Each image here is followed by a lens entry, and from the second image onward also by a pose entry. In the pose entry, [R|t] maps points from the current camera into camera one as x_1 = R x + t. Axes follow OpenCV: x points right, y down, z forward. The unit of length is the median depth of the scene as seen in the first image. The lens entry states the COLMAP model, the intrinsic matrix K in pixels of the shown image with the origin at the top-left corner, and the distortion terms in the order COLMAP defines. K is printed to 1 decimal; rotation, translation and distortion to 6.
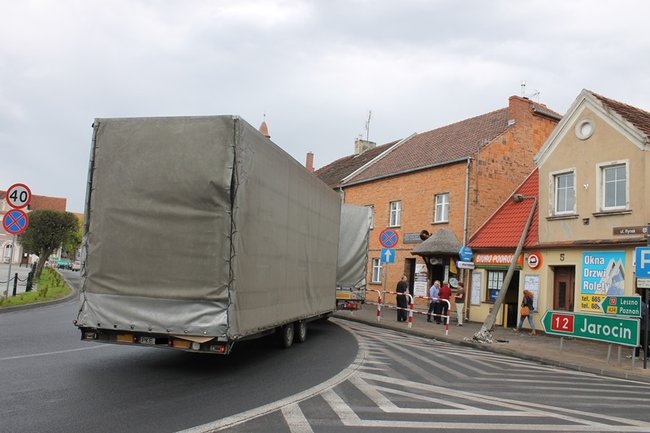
lens RADIAL K [[551.0, 0, 327.8], [0, 551.0, 232.9], [0, 0, 1]] dist [-0.163829, 0.155734]
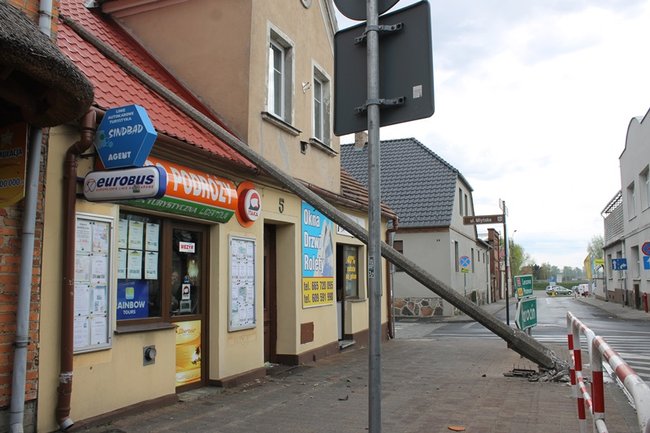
lens RADIAL K [[550.5, 0, 325.0], [0, 550.5, 216.5], [0, 0, 1]] dist [-0.168034, 0.165987]
pose [[-0.634788, 0.018588, 0.772463, 0.022089], [-0.103311, 0.988693, -0.108689, 0.088619], [-0.765749, -0.148798, -0.625690, 1.077173]]
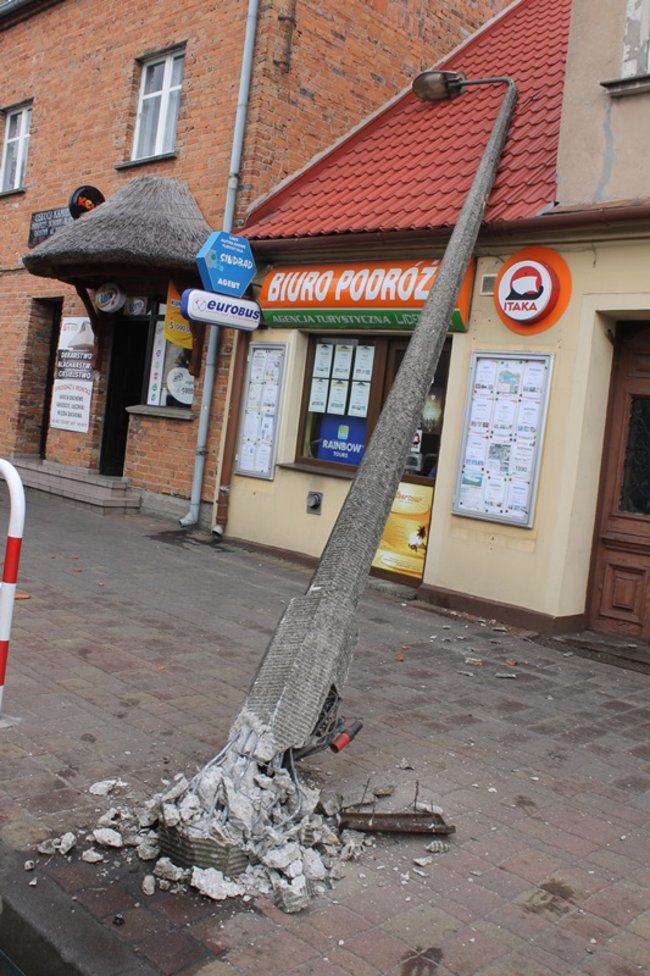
lens RADIAL K [[940.7, 0, 330.3], [0, 940.7, 484.1], [0, 0, 1]] dist [-0.146020, 0.169190]
pose [[0.951548, 0.020897, 0.306790, 0.173729], [-0.071898, 0.985153, 0.155896, 0.067065], [-0.298978, -0.170400, 0.938923, 0.588344]]
